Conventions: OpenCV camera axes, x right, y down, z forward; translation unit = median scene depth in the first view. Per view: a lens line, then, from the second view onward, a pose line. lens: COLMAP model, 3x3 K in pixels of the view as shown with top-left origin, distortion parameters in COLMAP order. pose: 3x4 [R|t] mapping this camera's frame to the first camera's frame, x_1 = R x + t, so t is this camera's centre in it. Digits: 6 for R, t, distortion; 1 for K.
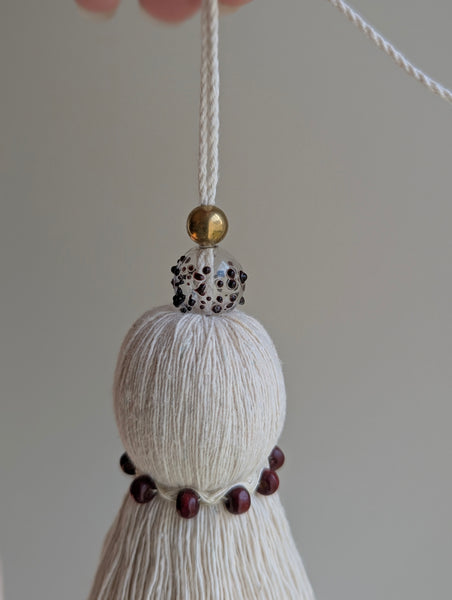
lens RADIAL K [[715.9, 0, 236.0], [0, 715.9, 284.7], [0, 0, 1]] dist [0.039496, -0.533654]
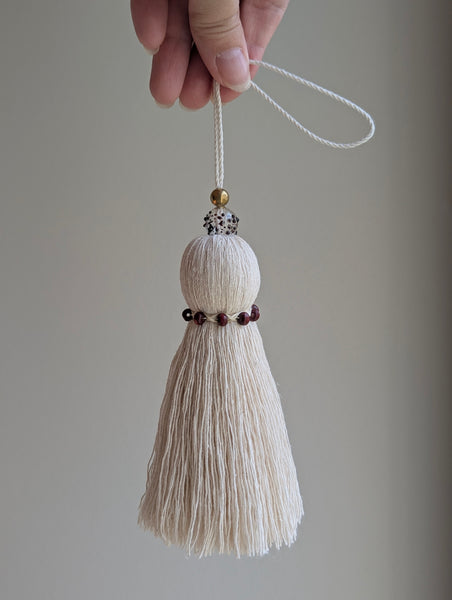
lens RADIAL K [[715.9, 0, 236.0], [0, 715.9, 284.7], [0, 0, 1]] dist [0.039496, -0.533654]
pose [[0.982388, -0.058618, 0.177420, -0.411547], [0.081457, 0.988894, -0.124310, 0.478118], [-0.168163, 0.136572, 0.976253, -1.176230]]
